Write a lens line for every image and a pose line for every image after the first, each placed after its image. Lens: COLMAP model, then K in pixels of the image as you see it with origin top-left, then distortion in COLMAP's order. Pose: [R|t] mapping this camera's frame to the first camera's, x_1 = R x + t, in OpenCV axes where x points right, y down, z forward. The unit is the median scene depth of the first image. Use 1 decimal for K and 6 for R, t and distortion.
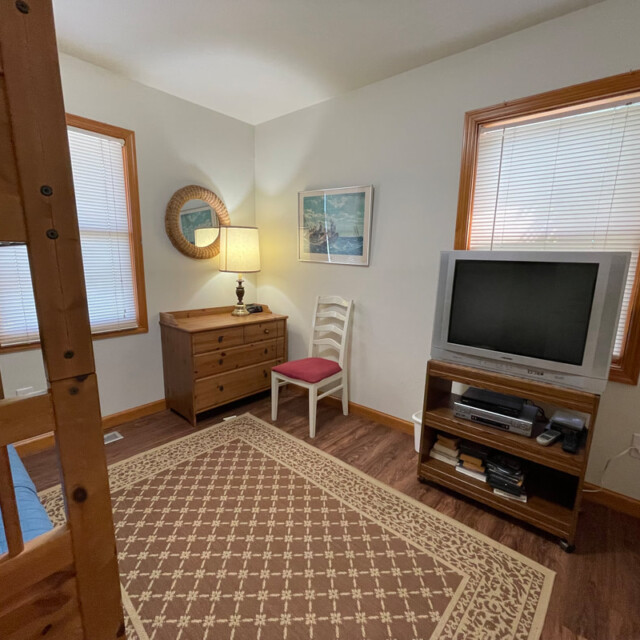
lens RADIAL K [[346.5, 0, 319.0], [0, 346.5, 321.0], [0, 0, 1]] dist [-0.006692, 0.005919]
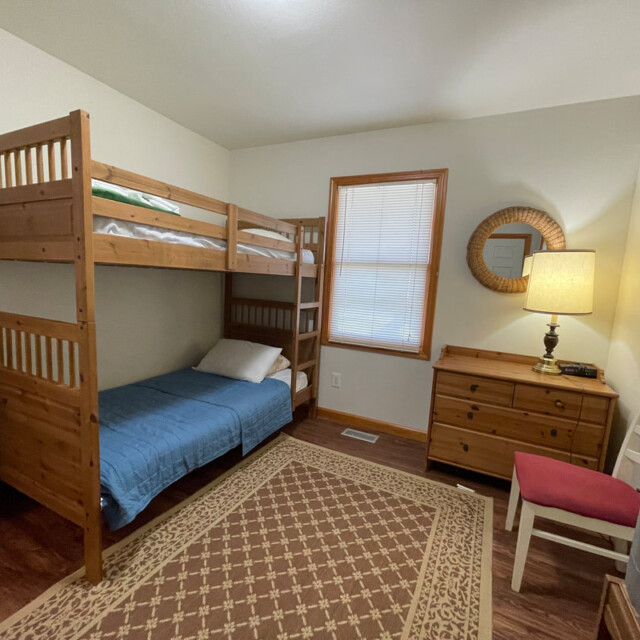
lens RADIAL K [[346.5, 0, 318.2], [0, 346.5, 323.2], [0, 0, 1]] dist [-0.006692, 0.005919]
pose [[0.250137, 0.115784, -0.961262, 0.385158], [-0.222291, 0.973171, 0.059374, -0.062629], [0.942347, 0.198829, 0.269164, 0.400325]]
